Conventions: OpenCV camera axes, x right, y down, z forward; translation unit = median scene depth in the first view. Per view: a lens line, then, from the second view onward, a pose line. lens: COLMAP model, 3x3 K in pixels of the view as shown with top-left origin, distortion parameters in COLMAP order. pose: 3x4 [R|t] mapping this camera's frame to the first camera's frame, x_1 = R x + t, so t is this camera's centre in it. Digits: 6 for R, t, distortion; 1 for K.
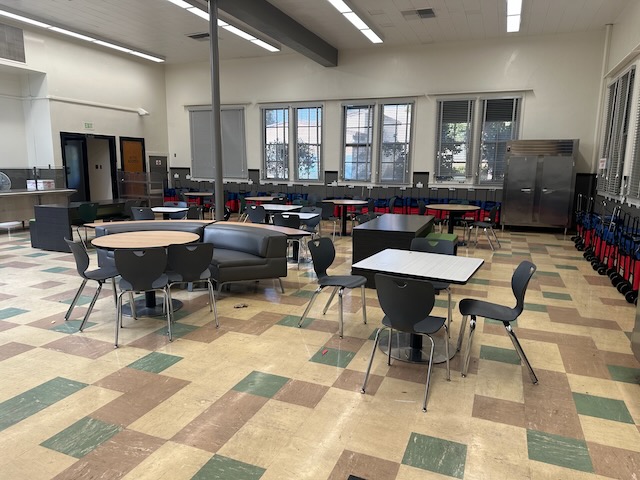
lens RADIAL K [[449.0, 0, 318.9], [0, 449.0, 238.4], [0, 0, 1]] dist [0.046206, -0.062216]
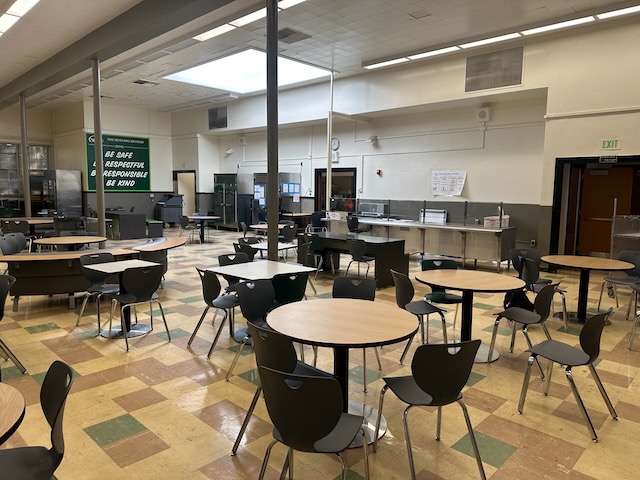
lens RADIAL K [[449.0, 0, 325.4], [0, 449.0, 240.0], [0, 0, 1]] dist [0.046206, -0.062216]
pose [[-0.354978, 0.092098, -0.930327, 0.242709], [-0.159463, 0.974587, 0.157324, -0.126850], [0.921174, 0.204199, -0.331271, 0.740490]]
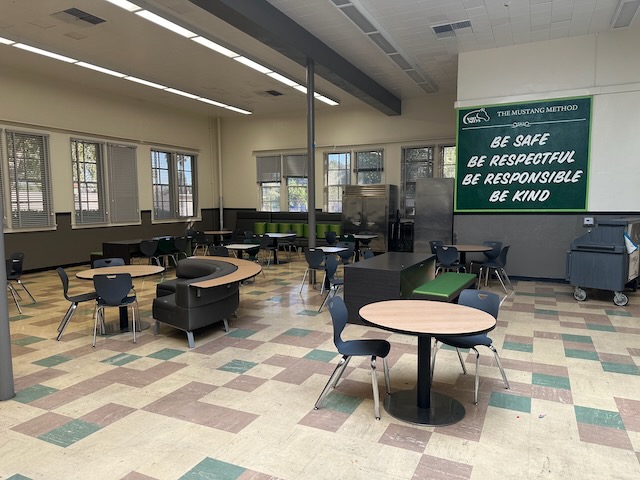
lens RADIAL K [[449.0, 0, 321.8], [0, 449.0, 240.7], [0, 0, 1]] dist [0.046206, -0.062216]
pose [[-0.998505, -0.005675, 0.054363, -0.483295], [0.007322, 0.971740, 0.235939, -0.085256], [-0.054165, 0.235984, -0.970246, 0.427941]]
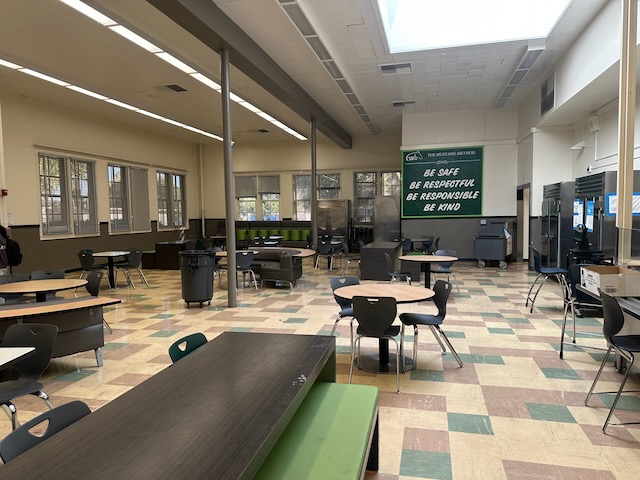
lens RADIAL K [[449.0, 0, 318.8], [0, 449.0, 241.8], [0, 0, 1]] dist [0.046206, -0.062216]
pose [[-0.988782, 0.015666, -0.148545, -0.307980], [-0.016081, 0.977540, 0.210134, -0.124162], [0.148501, 0.210166, -0.966322, 0.716675]]
